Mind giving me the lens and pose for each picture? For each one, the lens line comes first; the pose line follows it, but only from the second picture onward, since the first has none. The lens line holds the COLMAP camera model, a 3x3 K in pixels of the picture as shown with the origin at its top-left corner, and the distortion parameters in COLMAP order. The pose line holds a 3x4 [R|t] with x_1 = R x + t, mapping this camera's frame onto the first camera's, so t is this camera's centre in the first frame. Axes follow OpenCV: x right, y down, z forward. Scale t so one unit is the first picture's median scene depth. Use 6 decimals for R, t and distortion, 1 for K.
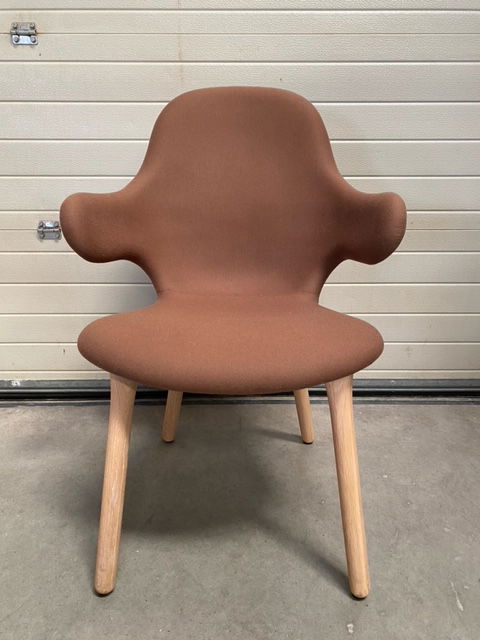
lens RADIAL K [[498.8, 0, 242.8], [0, 498.8, 315.3], [0, 0, 1]] dist [0.014010, -0.016307]
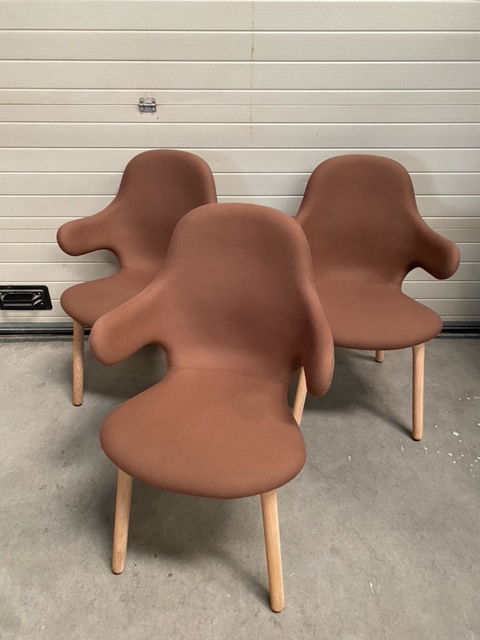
lens RADIAL K [[498.8, 0, 237.7], [0, 498.8, 320.0], [0, 0, 1]] dist [0.014010, -0.016307]
pose [[0.999999, 0.000610, -0.001582, -0.161513], [-0.000244, 0.975045, 0.222005, -0.263250], [0.001678, -0.222005, 0.975044, -0.593100]]
